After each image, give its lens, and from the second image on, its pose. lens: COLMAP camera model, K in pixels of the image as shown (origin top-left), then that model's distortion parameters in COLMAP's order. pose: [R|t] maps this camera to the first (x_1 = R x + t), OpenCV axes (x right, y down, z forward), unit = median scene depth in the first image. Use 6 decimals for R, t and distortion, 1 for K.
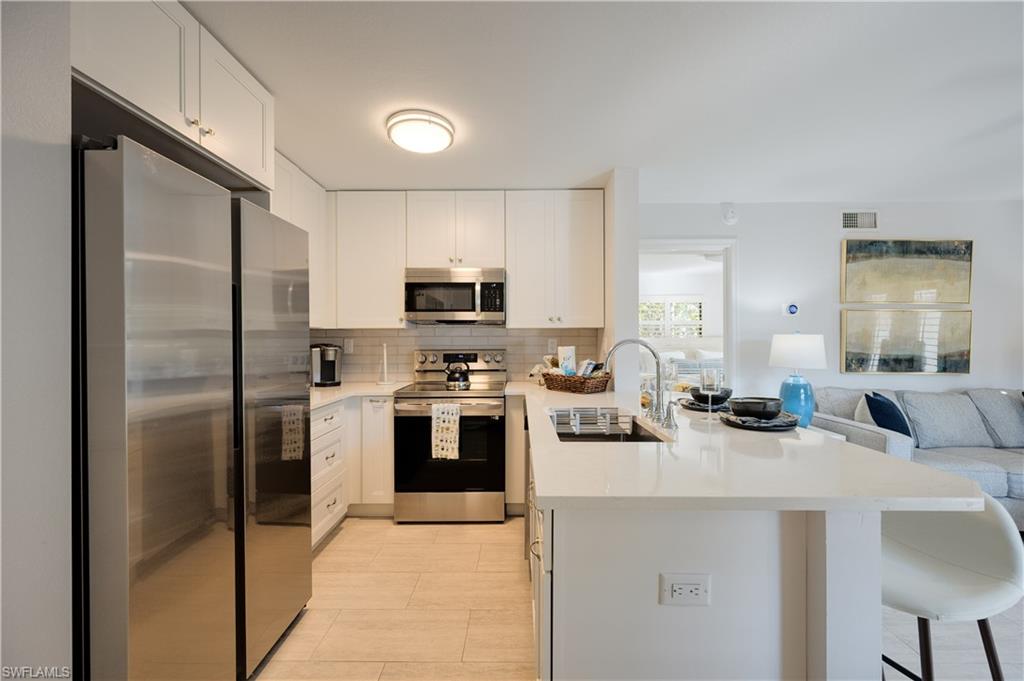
lens RADIAL K [[409.5, 0, 514.3], [0, 409.5, 335.1], [0, 0, 1]] dist [0.000348, 0.000325]
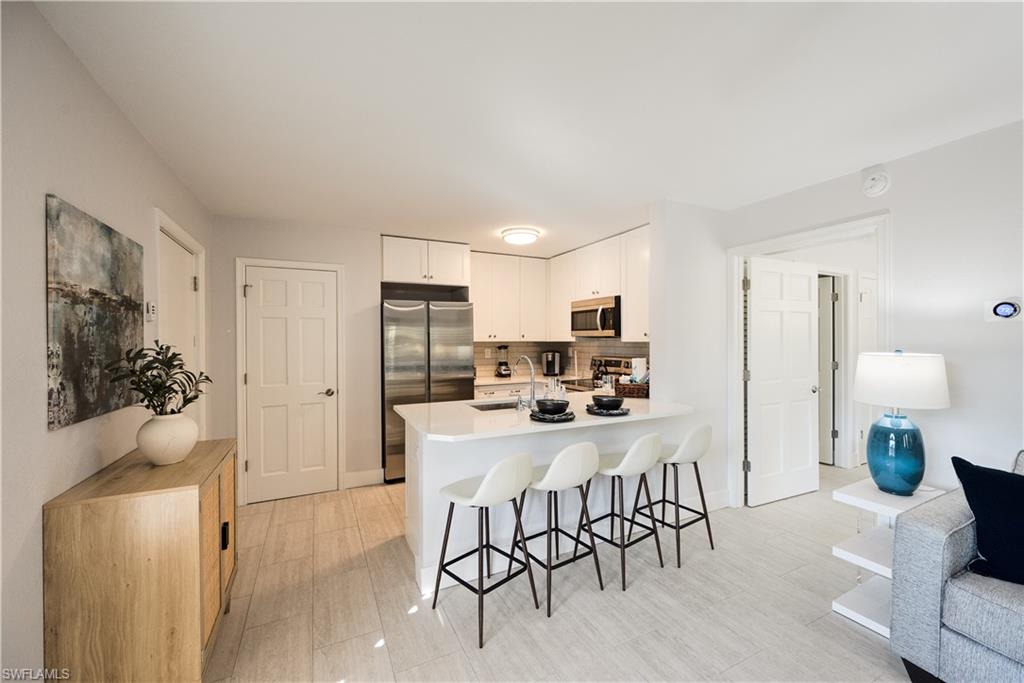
lens RADIAL K [[415.4, 0, 518.8], [0, 415.4, 337.2], [0, 0, 1]] dist [0.000080, -0.000118]
pose [[0.449806, -0.003705, -0.893119, 1.014151], [0.014320, 0.999893, 0.003064, -0.040710], [0.893011, -0.014167, 0.449811, 0.137765]]
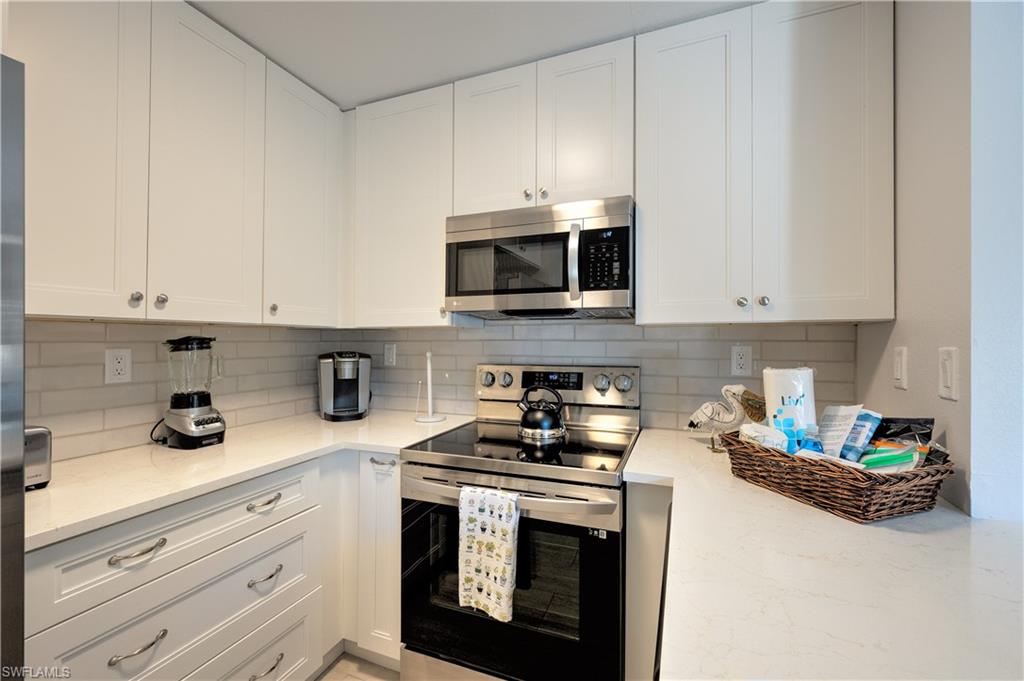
lens RADIAL K [[409.5, 0, 524.7], [0, 409.5, 339.9], [0, 0, 1]] dist [0.000348, 0.000325]
pose [[0.935692, 0.001601, -0.352815, 0.027977], [0.002779, 0.999925, 0.011908, -0.004678], [0.352808, -0.012123, 0.935617, 0.520416]]
